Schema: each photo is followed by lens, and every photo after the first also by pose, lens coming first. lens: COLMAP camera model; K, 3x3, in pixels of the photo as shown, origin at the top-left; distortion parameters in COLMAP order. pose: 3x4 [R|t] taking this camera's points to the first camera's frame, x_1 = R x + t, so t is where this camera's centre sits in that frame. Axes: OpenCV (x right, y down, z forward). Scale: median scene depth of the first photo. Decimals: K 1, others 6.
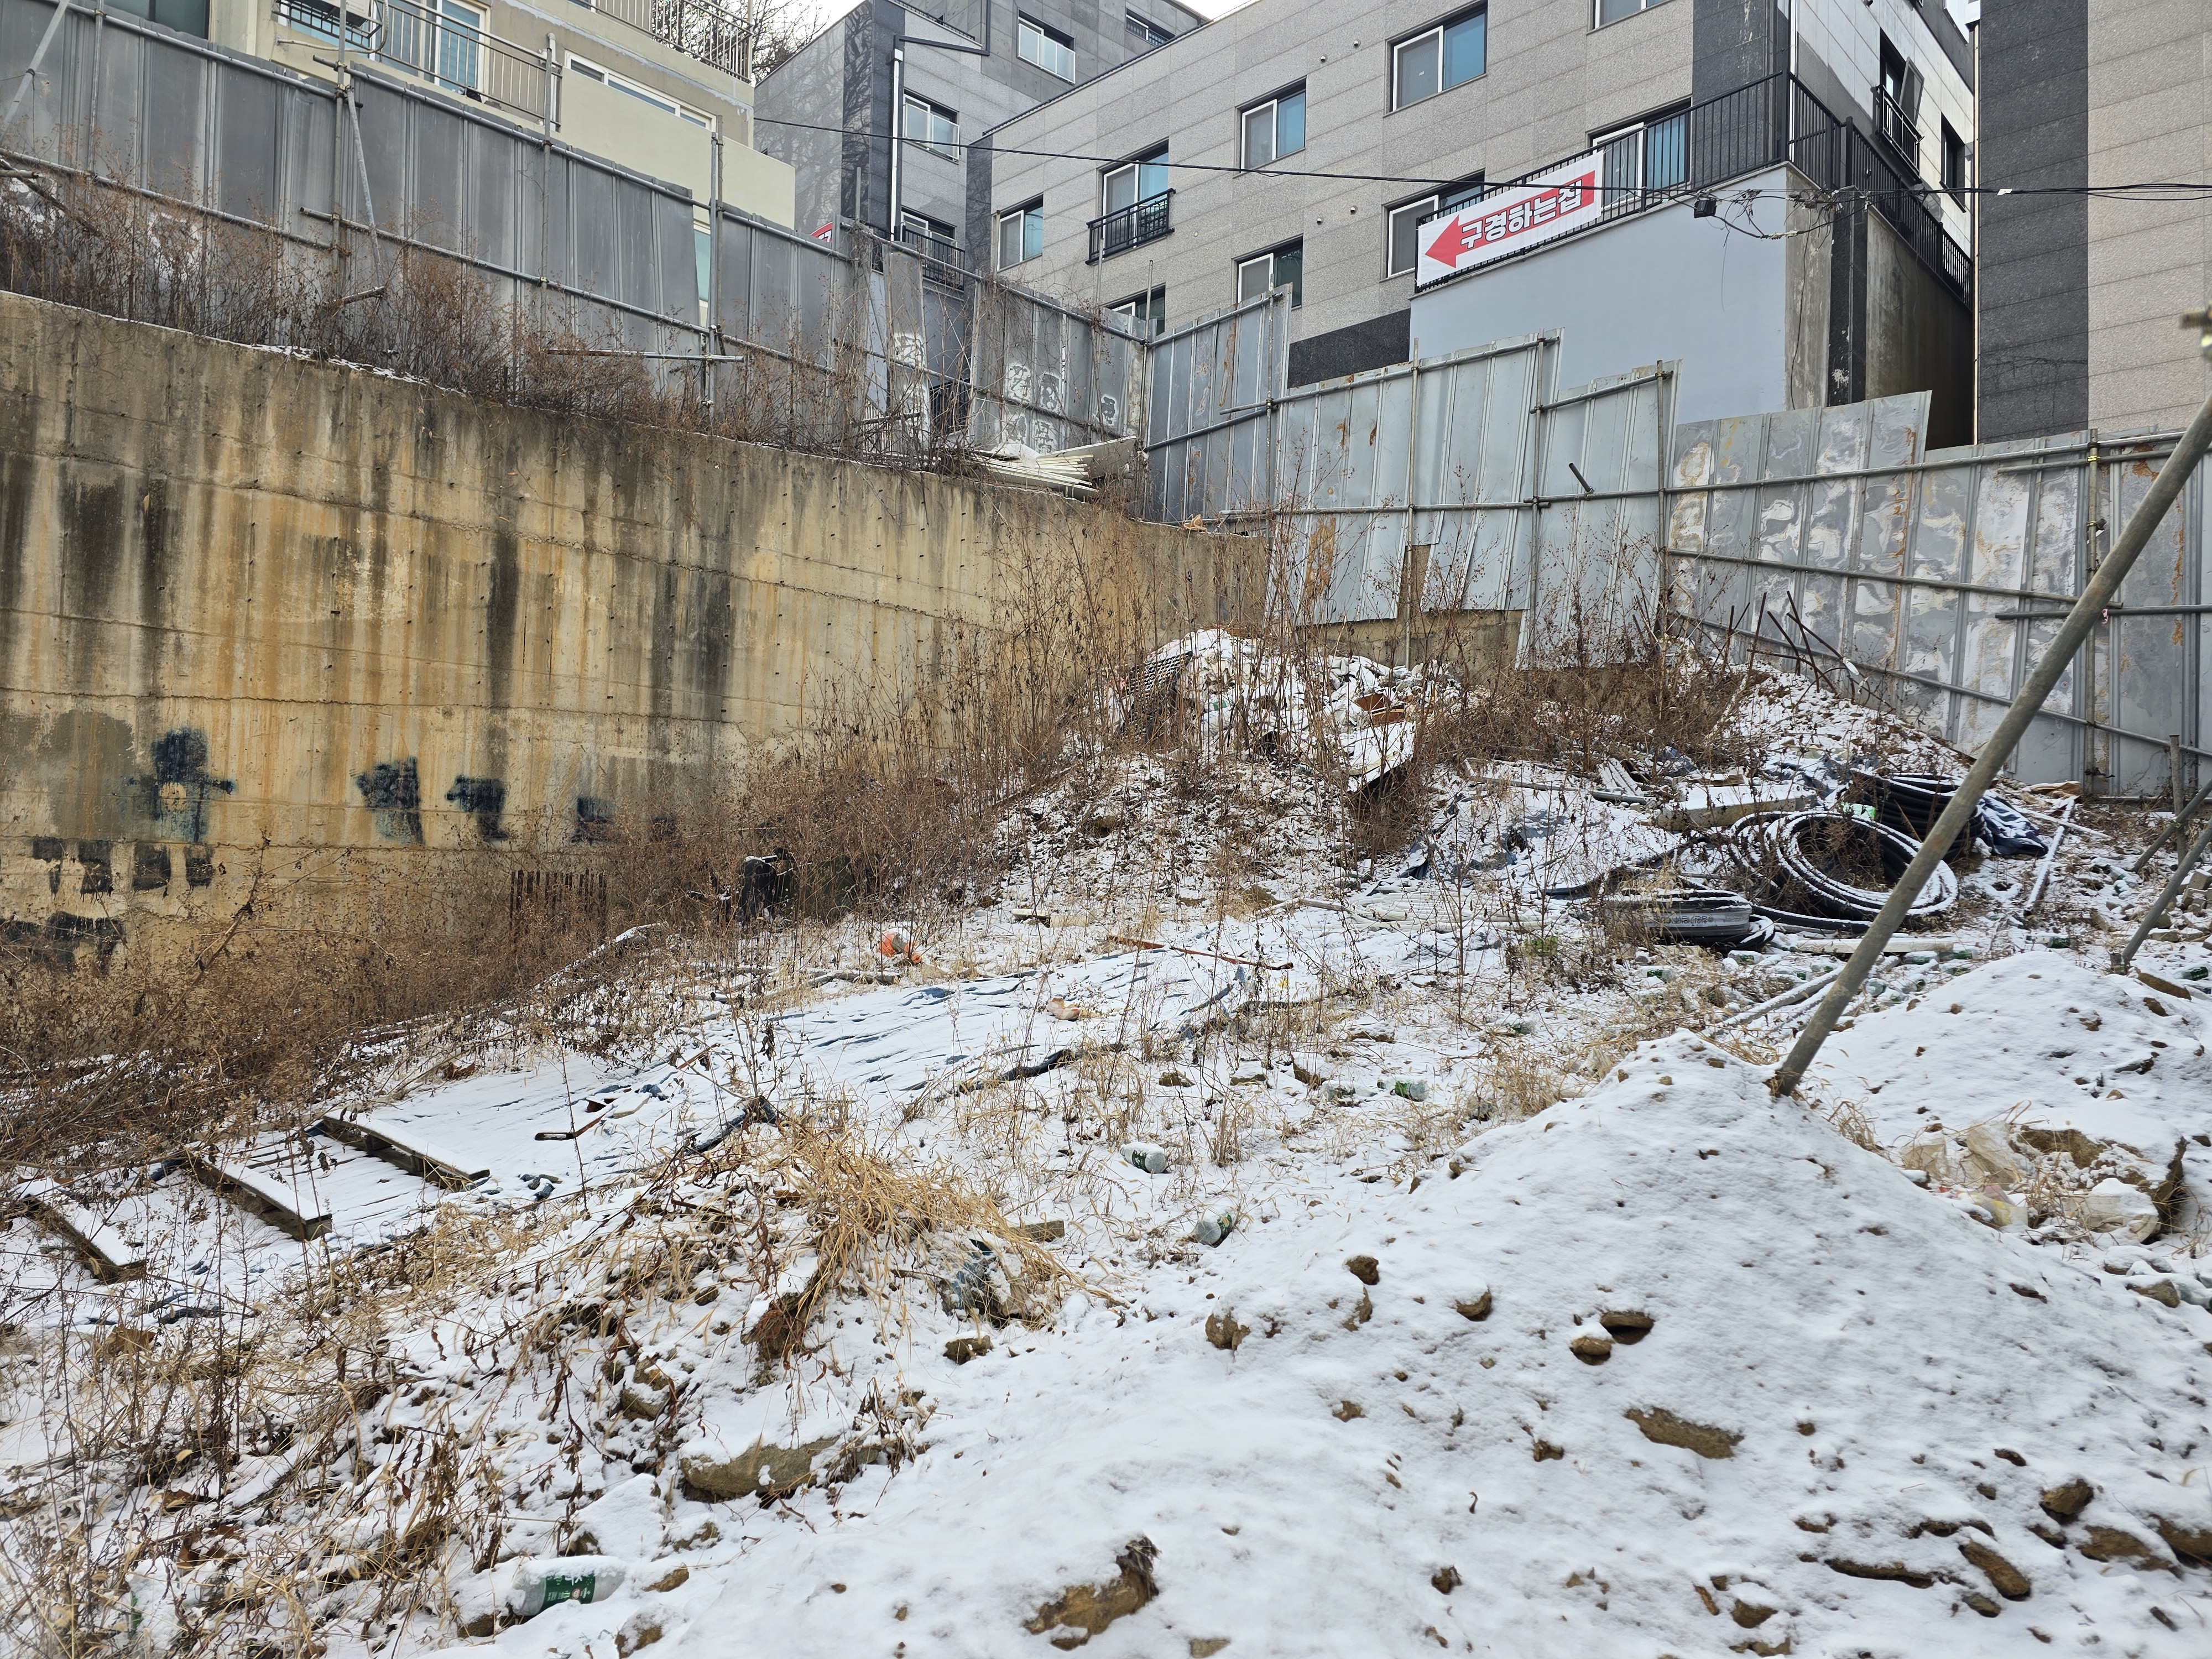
lens RADIAL K [[1484.9, 0, 1107.6], [0, 1484.9, 821.3], [0, 0, 1]] dist [0.060485, -0.047666]
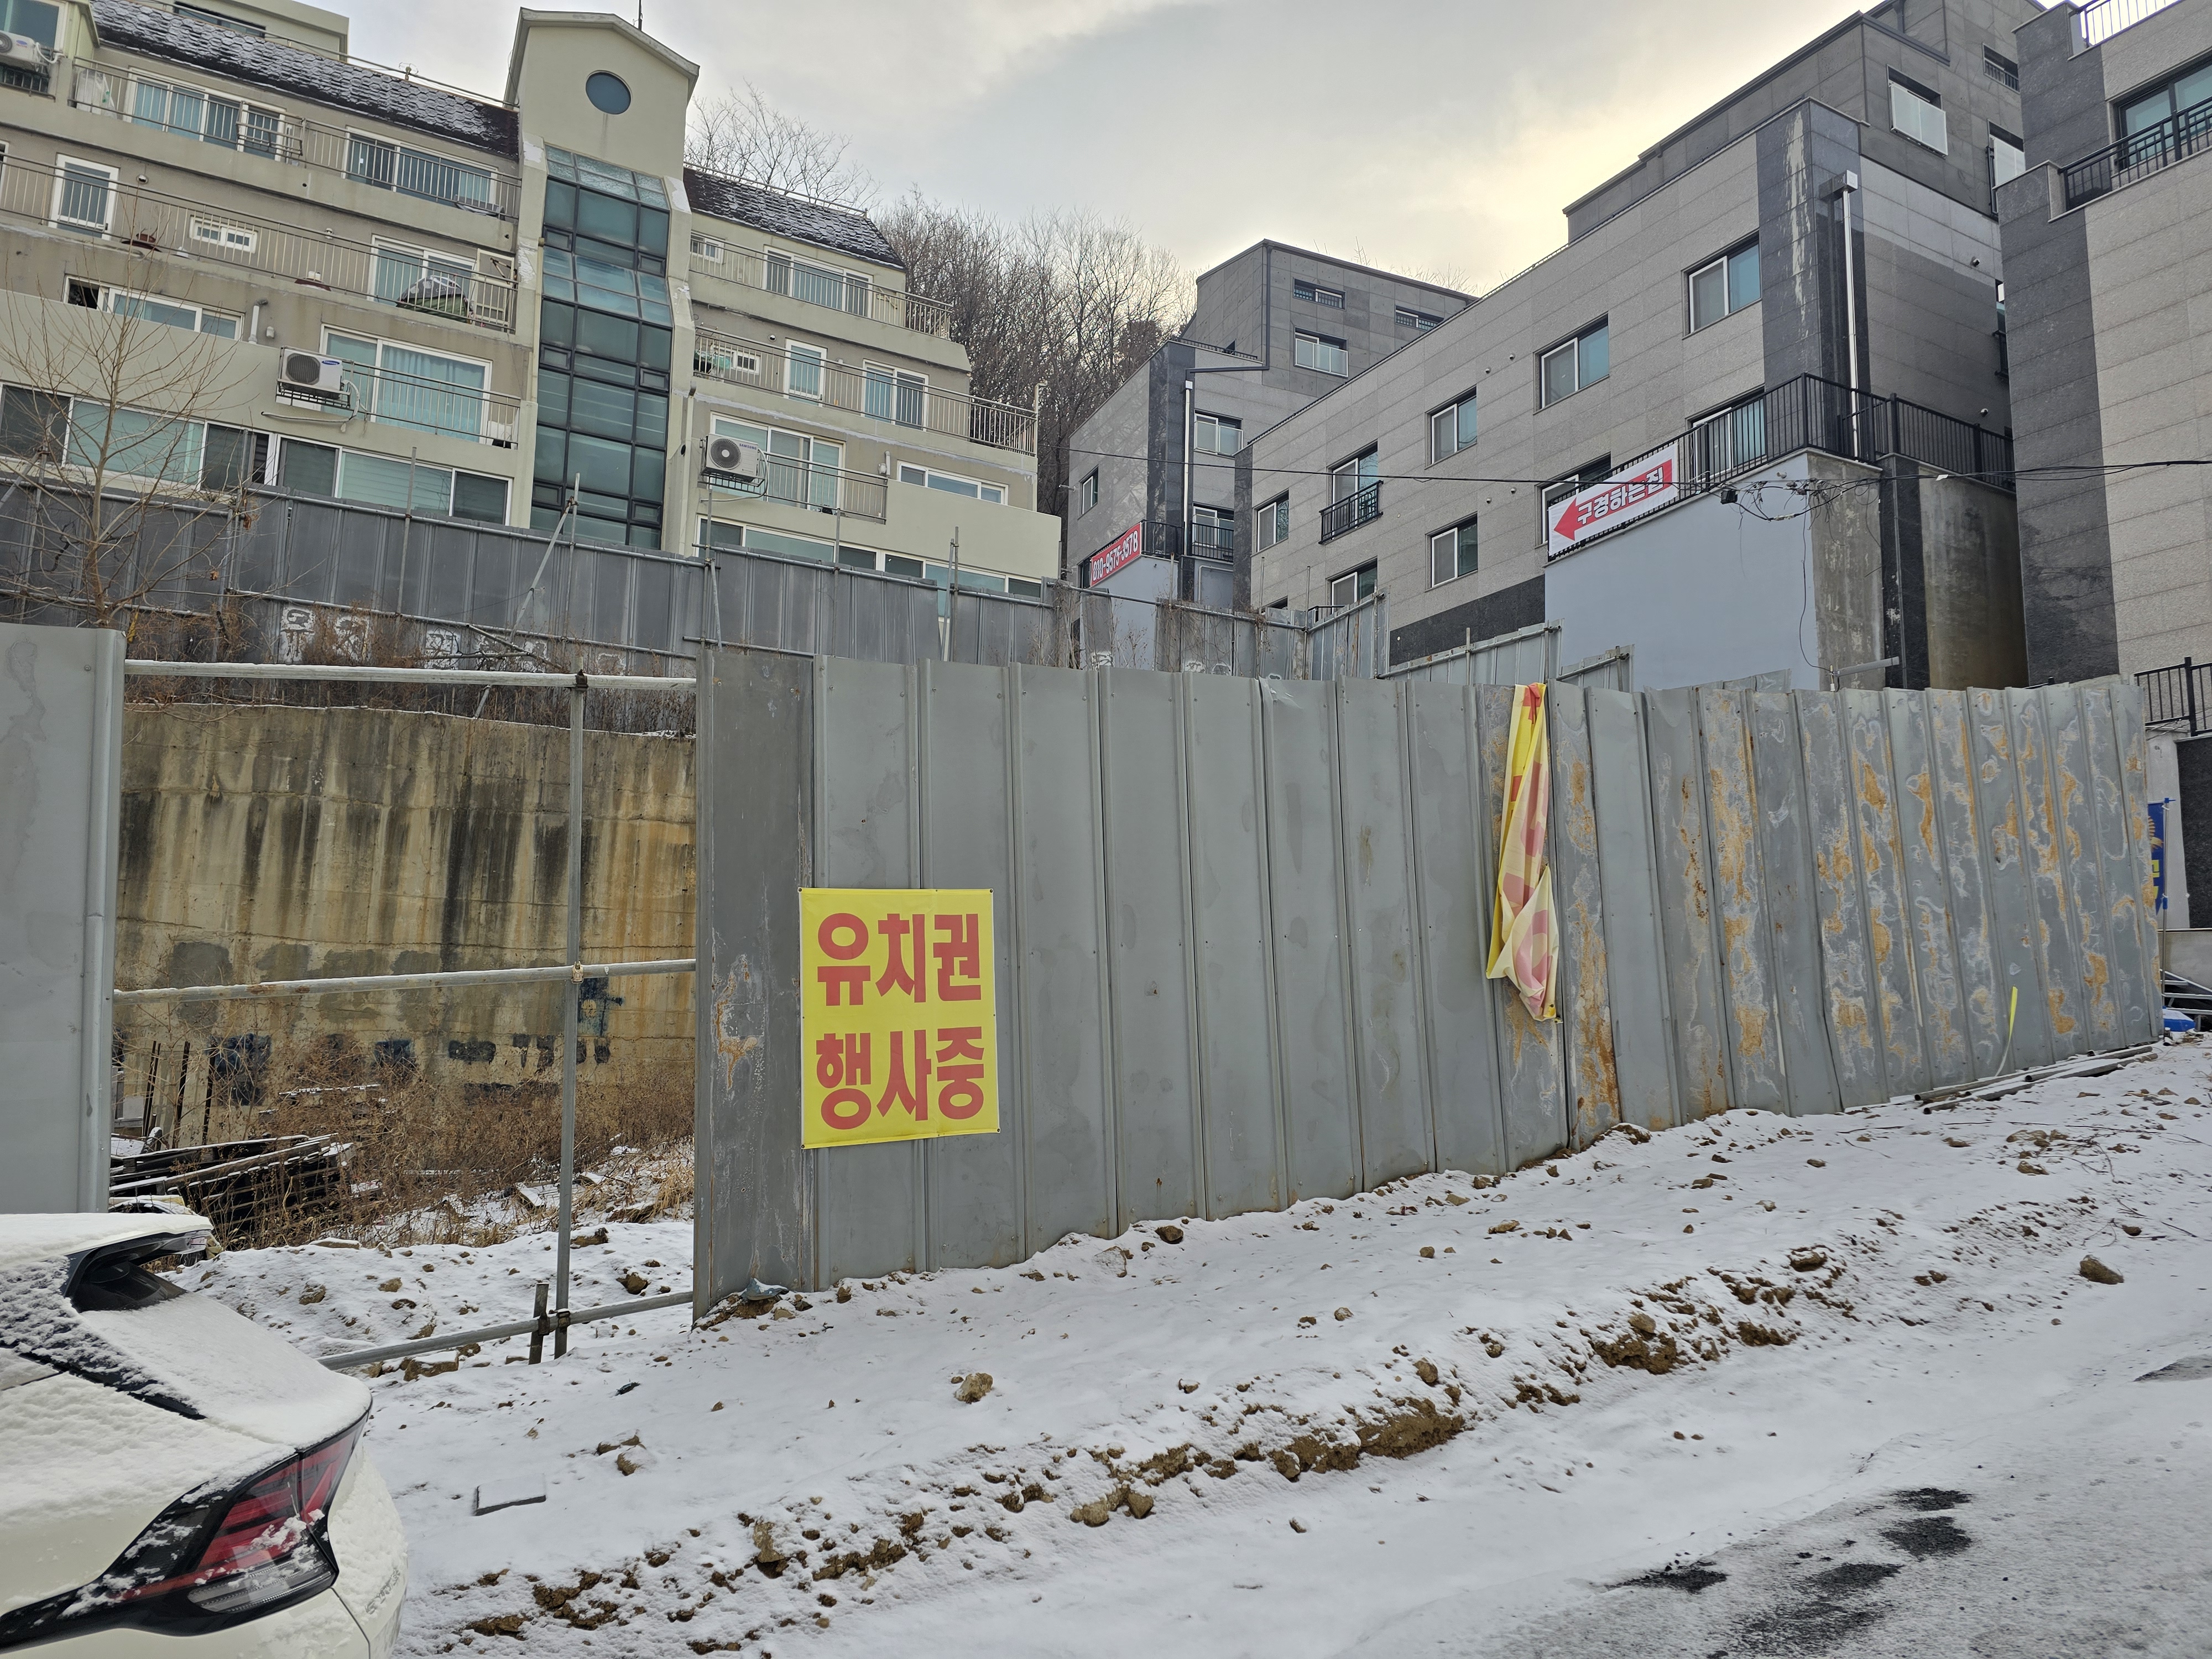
lens RADIAL K [[1473.0, 0, 1106.0], [0, 1473.0, 829.5], [0, 0, 1]] dist [0.093579, -0.101566]
pose [[0.952939, -0.046676, -0.299546, 0.237612], [0.011695, 0.993001, -0.117526, -0.007059], [0.302935, 0.108492, 0.946816, -0.224289]]
